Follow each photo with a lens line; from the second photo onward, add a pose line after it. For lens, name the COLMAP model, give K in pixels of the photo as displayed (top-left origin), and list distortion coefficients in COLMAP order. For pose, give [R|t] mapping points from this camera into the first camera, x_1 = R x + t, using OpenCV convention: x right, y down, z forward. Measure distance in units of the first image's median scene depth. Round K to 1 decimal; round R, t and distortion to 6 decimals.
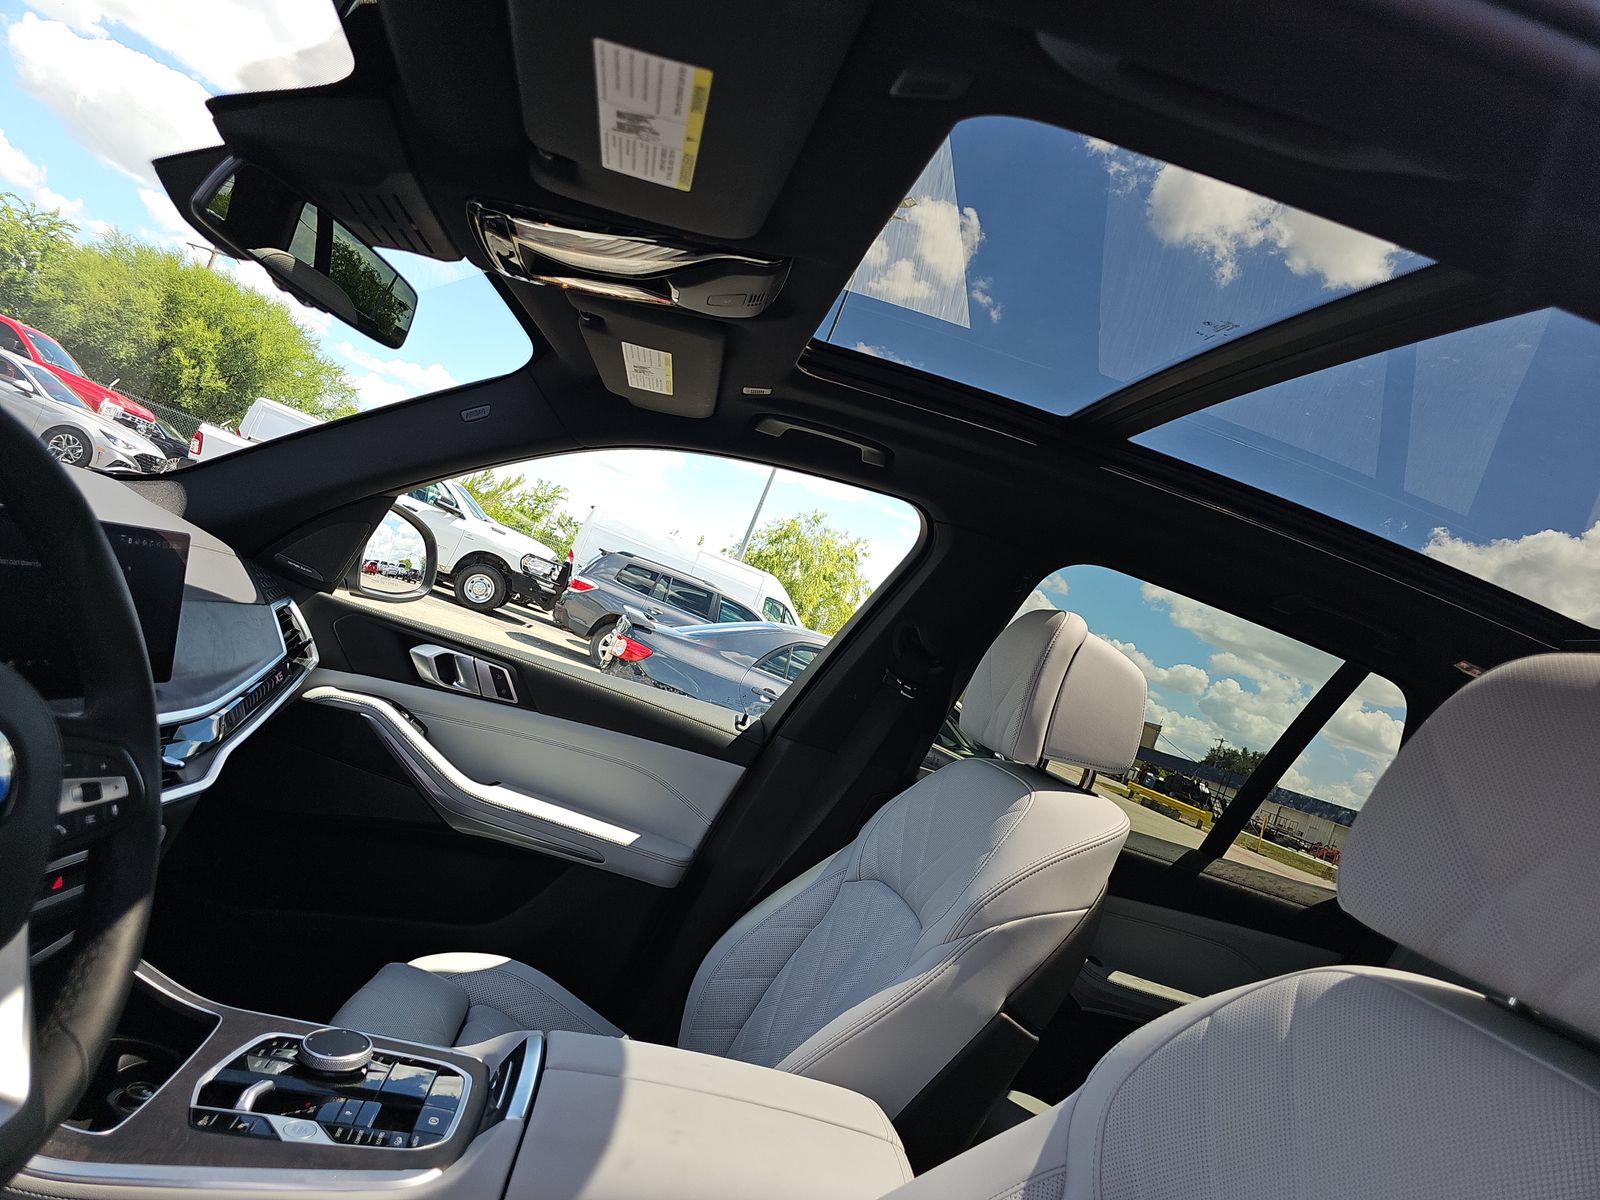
lens RADIAL K [[1046.9, 0, 800.0], [0, 1046.9, 600.0], [0, 0, 1]] dist [0.102869, -0.082802]
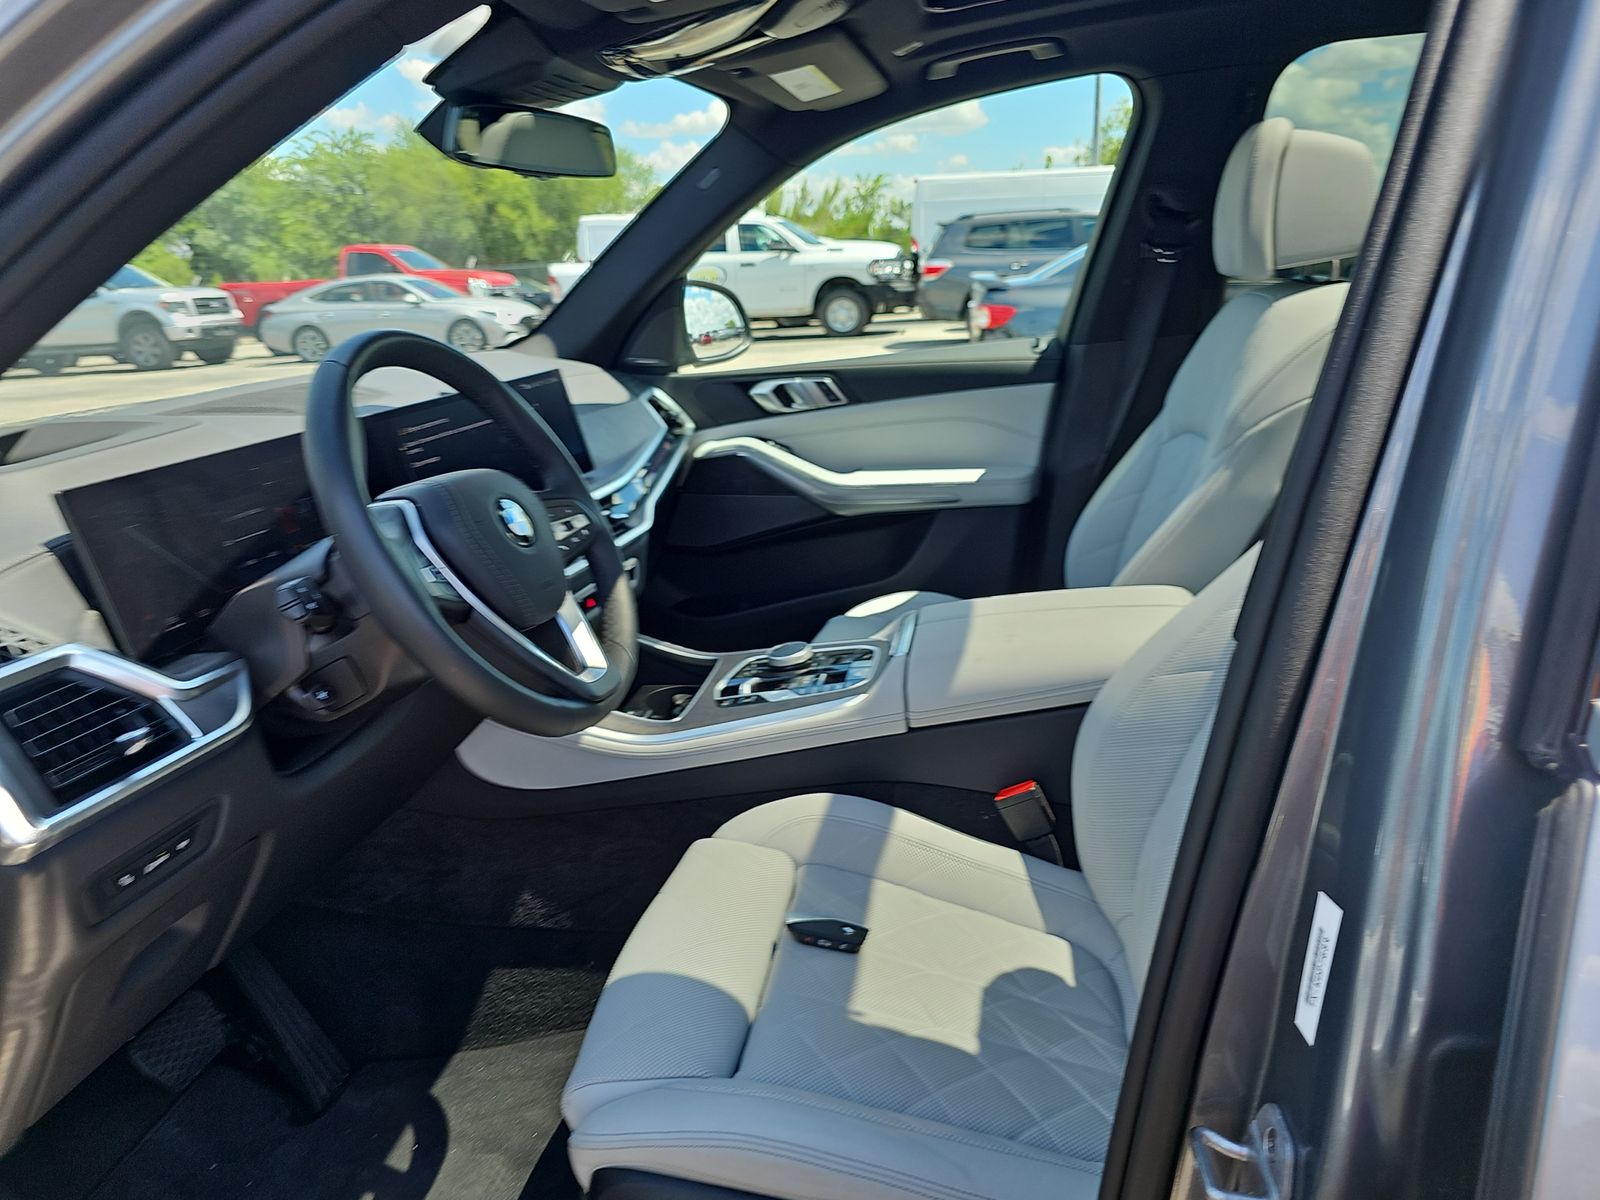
lens RADIAL K [[1130.4, 0, 866.9], [0, 1130.4, 600.2], [0, 0, 1]] dist [0.006615, -0.000817]
pose [[0.882516, -0.297558, -0.364176, 0.126142], [0.392091, 0.893131, 0.220411, 0.022835], [0.259672, -0.337307, 0.904873, -0.180017]]
